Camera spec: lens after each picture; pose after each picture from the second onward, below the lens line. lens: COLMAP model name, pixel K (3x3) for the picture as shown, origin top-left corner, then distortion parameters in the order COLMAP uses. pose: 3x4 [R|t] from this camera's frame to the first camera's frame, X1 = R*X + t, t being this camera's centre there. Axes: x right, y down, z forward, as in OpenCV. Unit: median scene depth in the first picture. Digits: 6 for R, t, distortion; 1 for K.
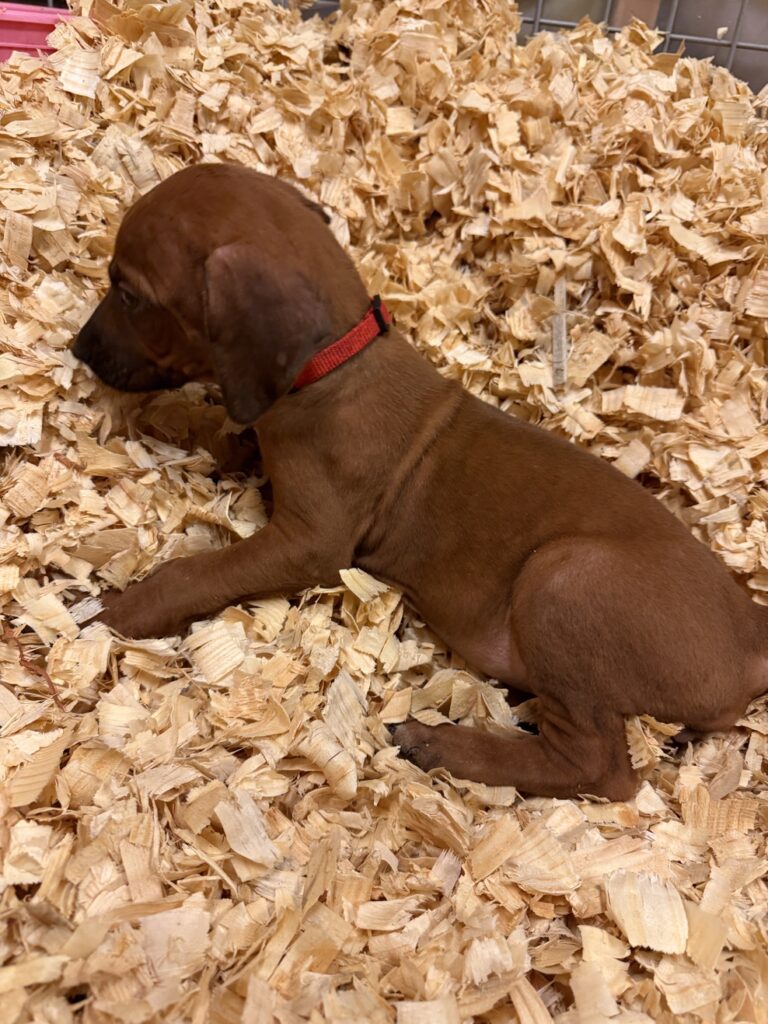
lens RADIAL K [[726.3, 0, 384.0], [0, 726.3, 512.0], [0, 0, 1]] dist [-0.019319, -0.002040]
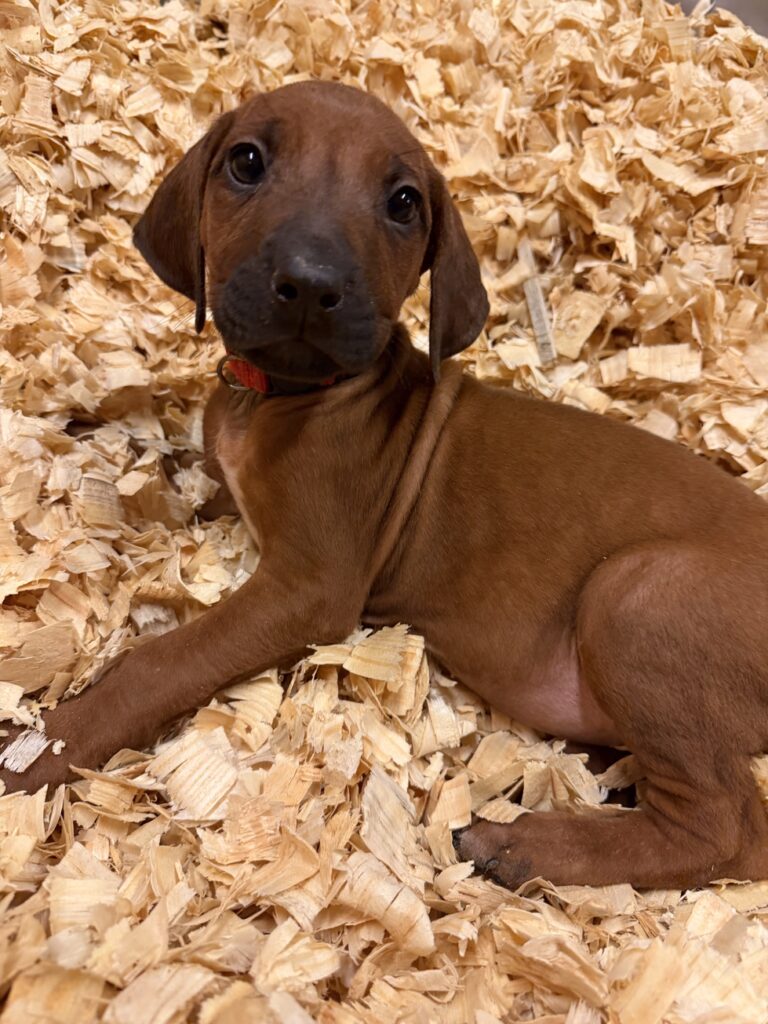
lens RADIAL K [[730.3, 0, 366.2], [0, 730.3, 530.7], [0, 0, 1]] dist [-0.028314, 0.003436]
pose [[0.983161, -0.170205, 0.066516, -0.050884], [0.171615, 0.985033, -0.016054, -0.005924], [-0.062788, 0.027199, 0.997656, 0.182460]]
